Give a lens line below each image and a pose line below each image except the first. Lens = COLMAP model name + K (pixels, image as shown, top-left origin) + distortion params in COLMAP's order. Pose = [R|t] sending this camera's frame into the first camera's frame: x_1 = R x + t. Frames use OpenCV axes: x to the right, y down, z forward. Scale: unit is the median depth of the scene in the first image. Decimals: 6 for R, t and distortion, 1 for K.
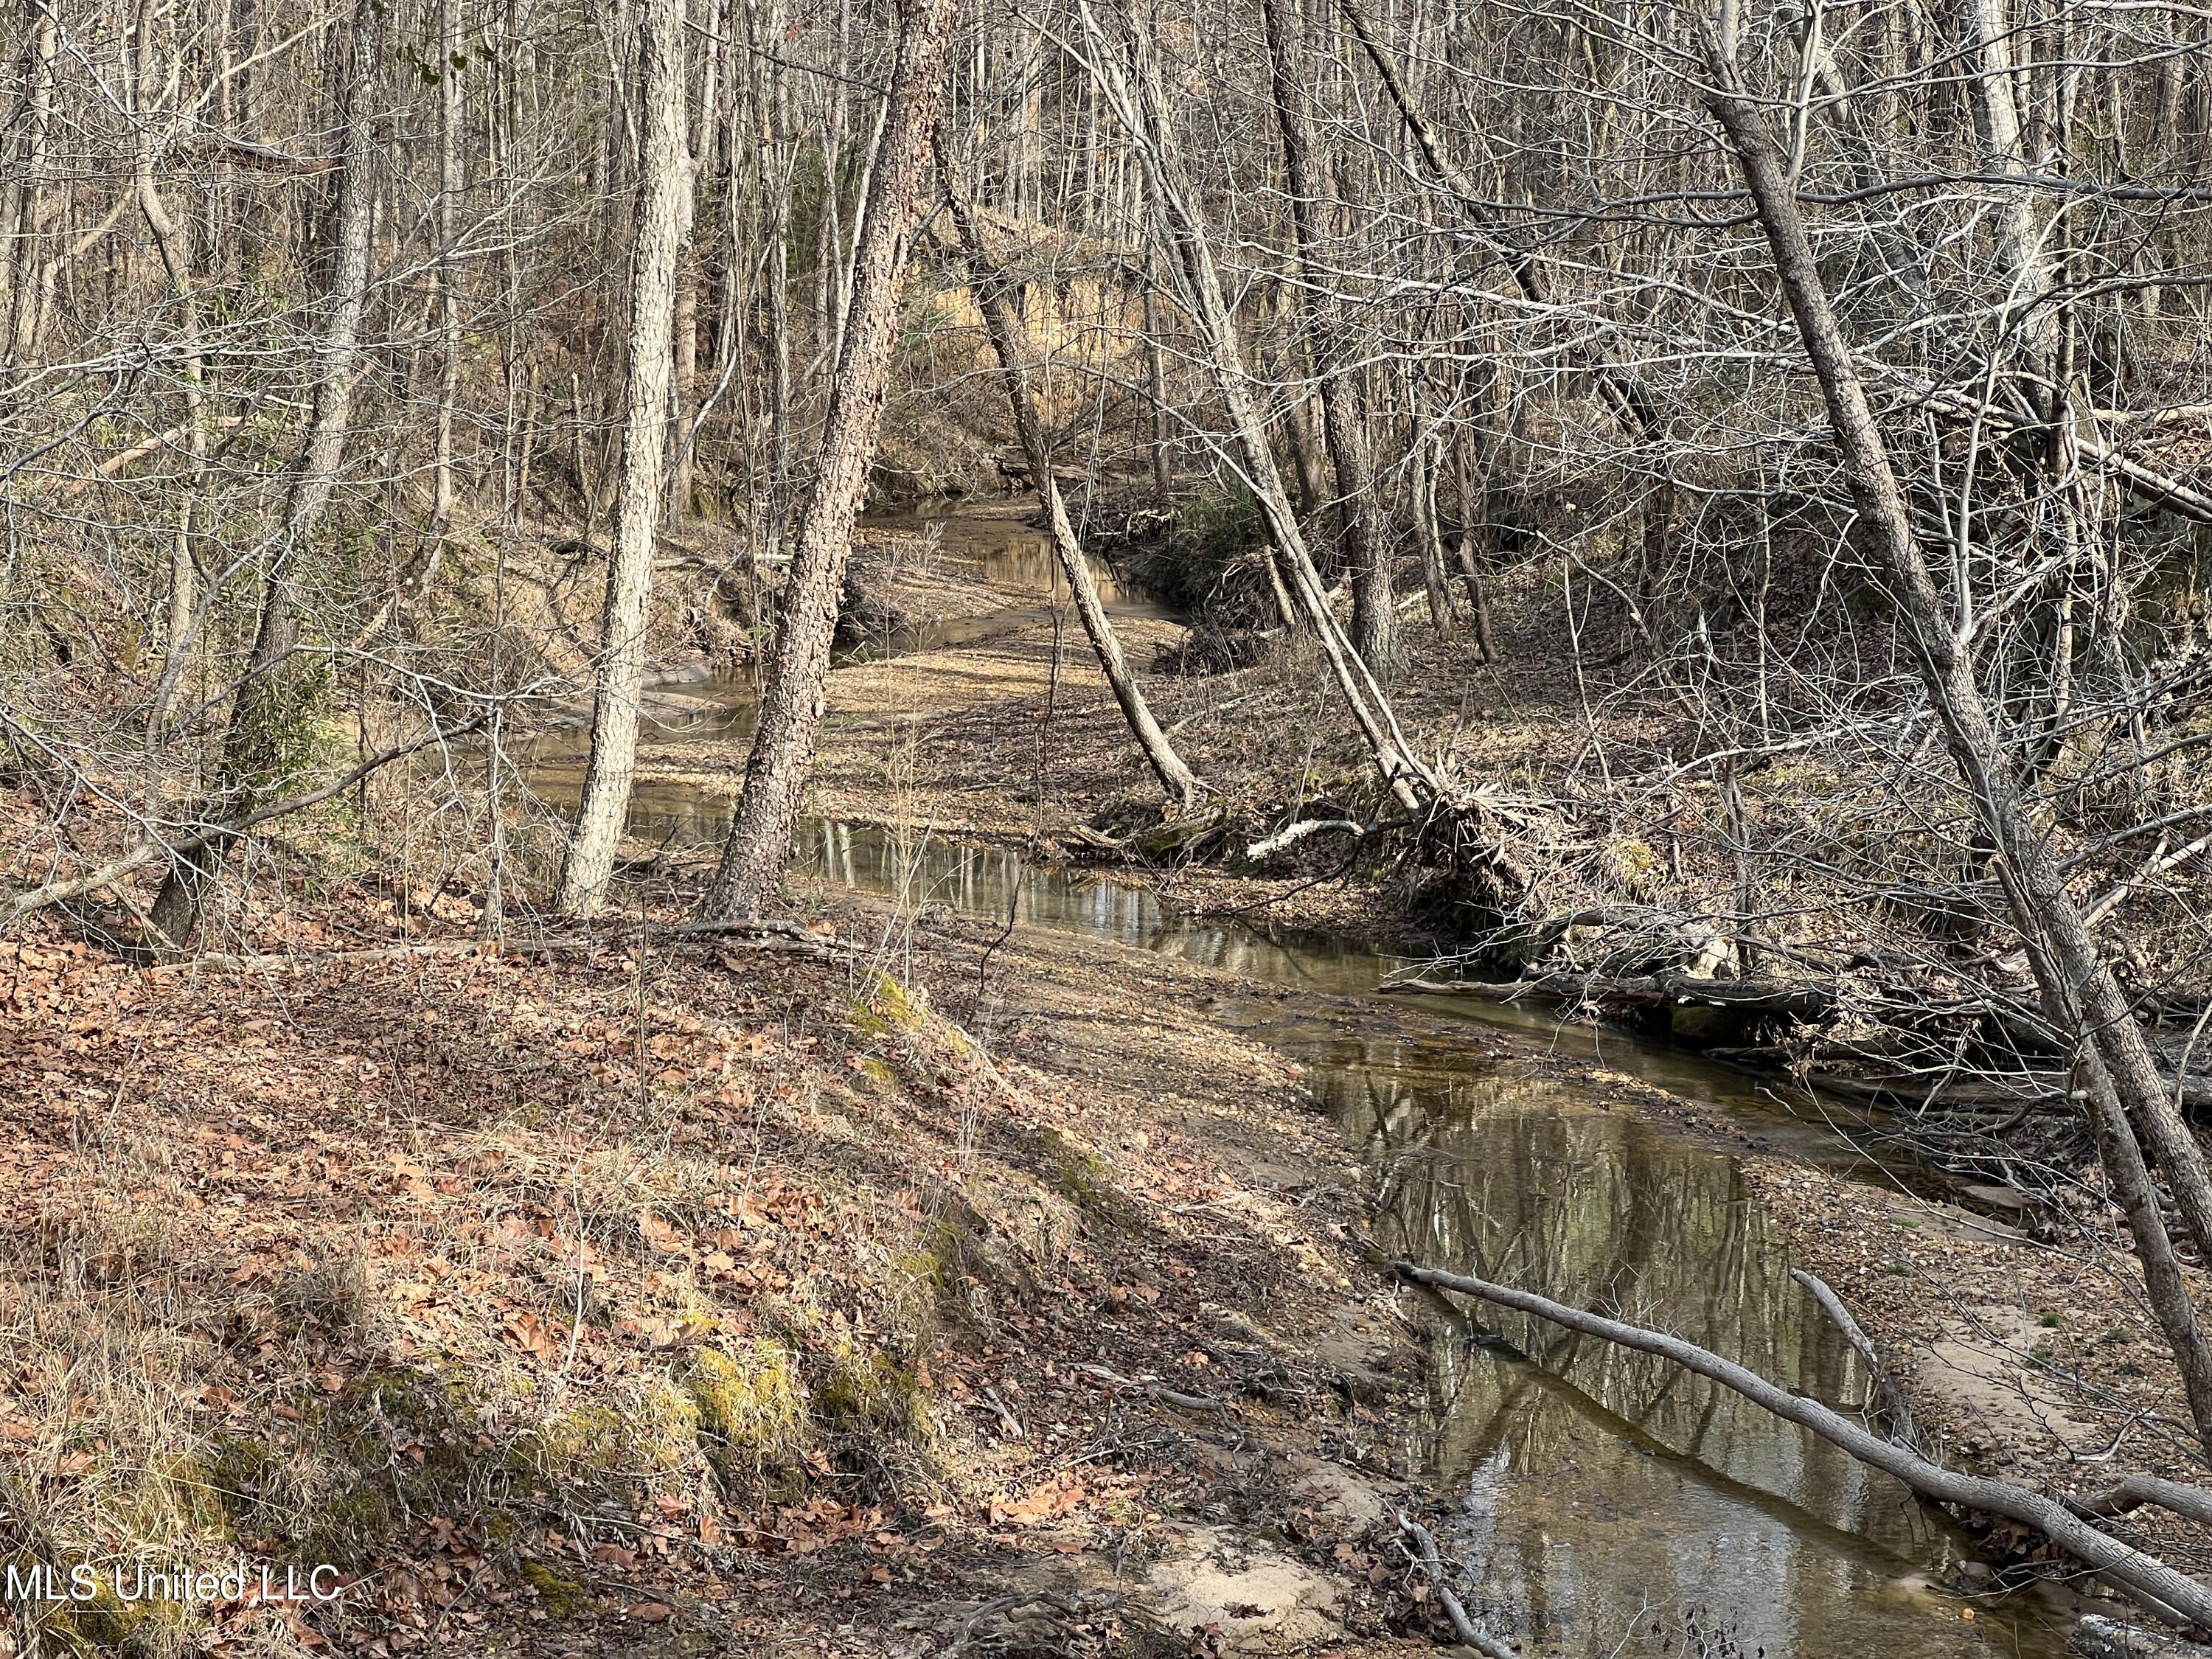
lens RADIAL K [[4976.4, 0, 1106.9], [0, 4976.4, 830.5], [0, 0, 1]] dist [0.213994, 0.000000]
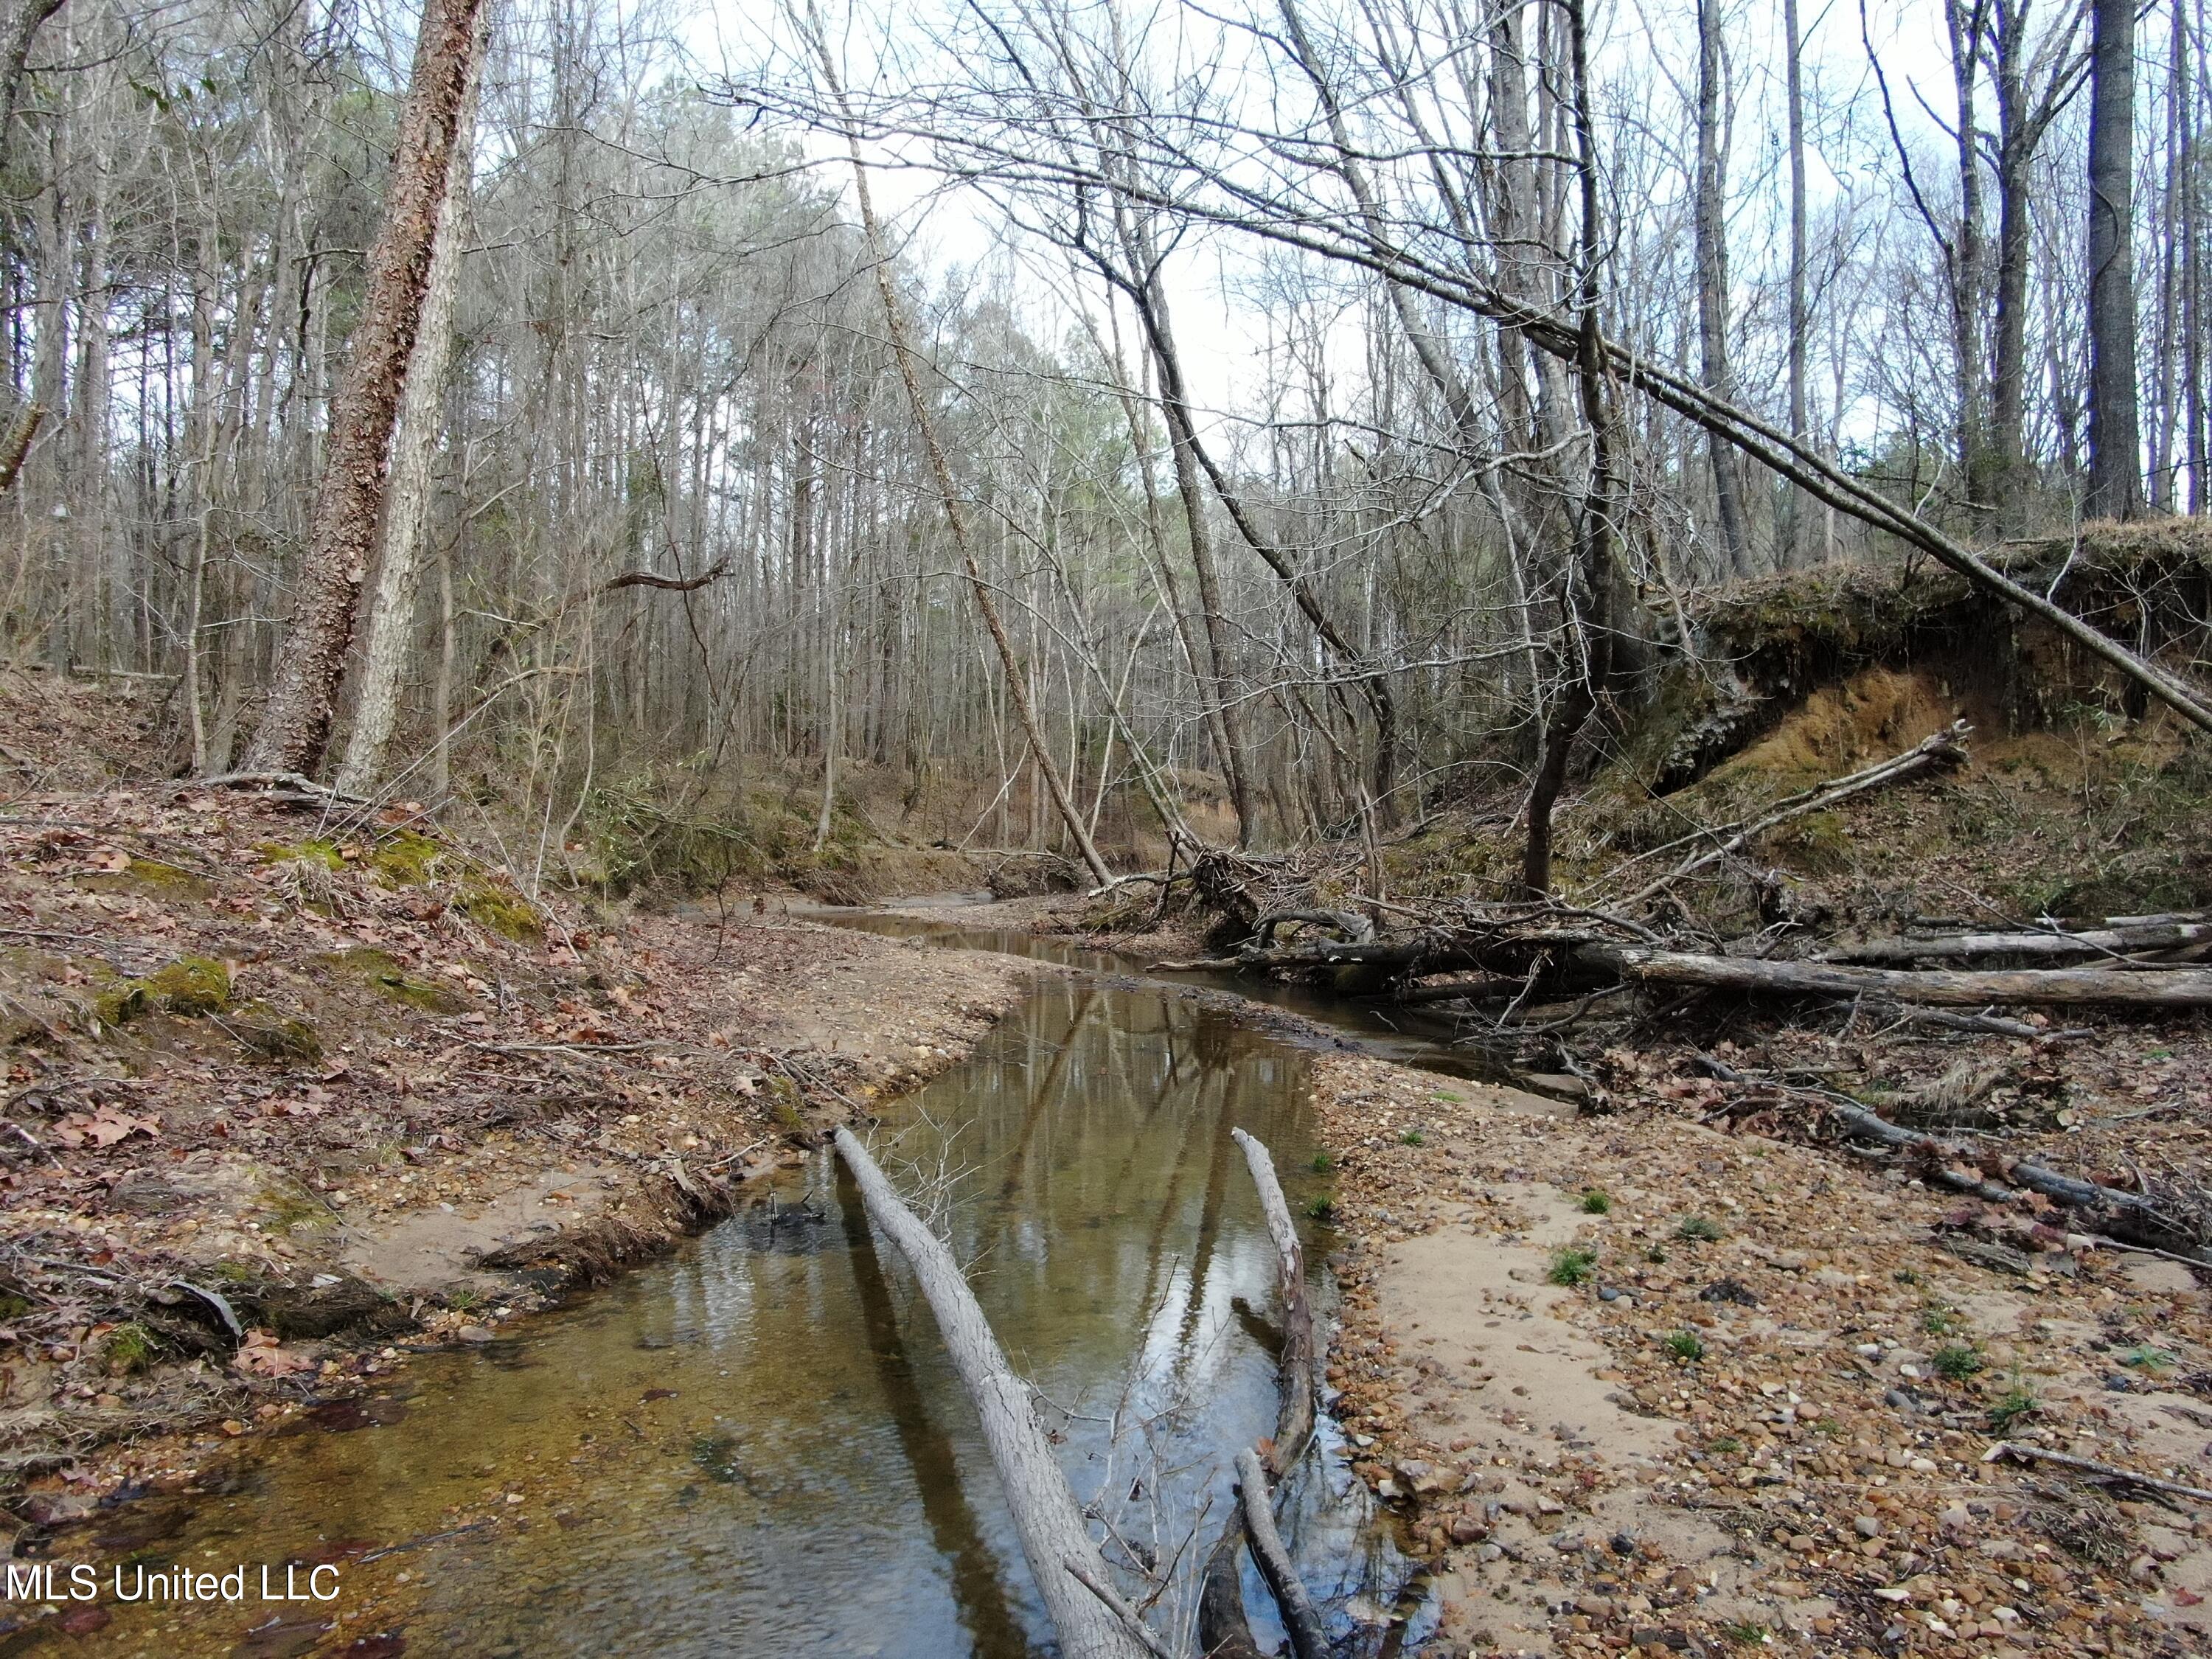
lens RADIAL K [[1567.6, 0, 1102.0], [0, 1567.6, 826.4], [0, 0, 1]] dist [-0.026109, 0.010250]
pose [[0.990587, -0.011797, -0.136378, 0.141075], [-0.006968, 0.990643, -0.136300, 0.071191], [0.136710, 0.135967, 0.981236, 0.725296]]
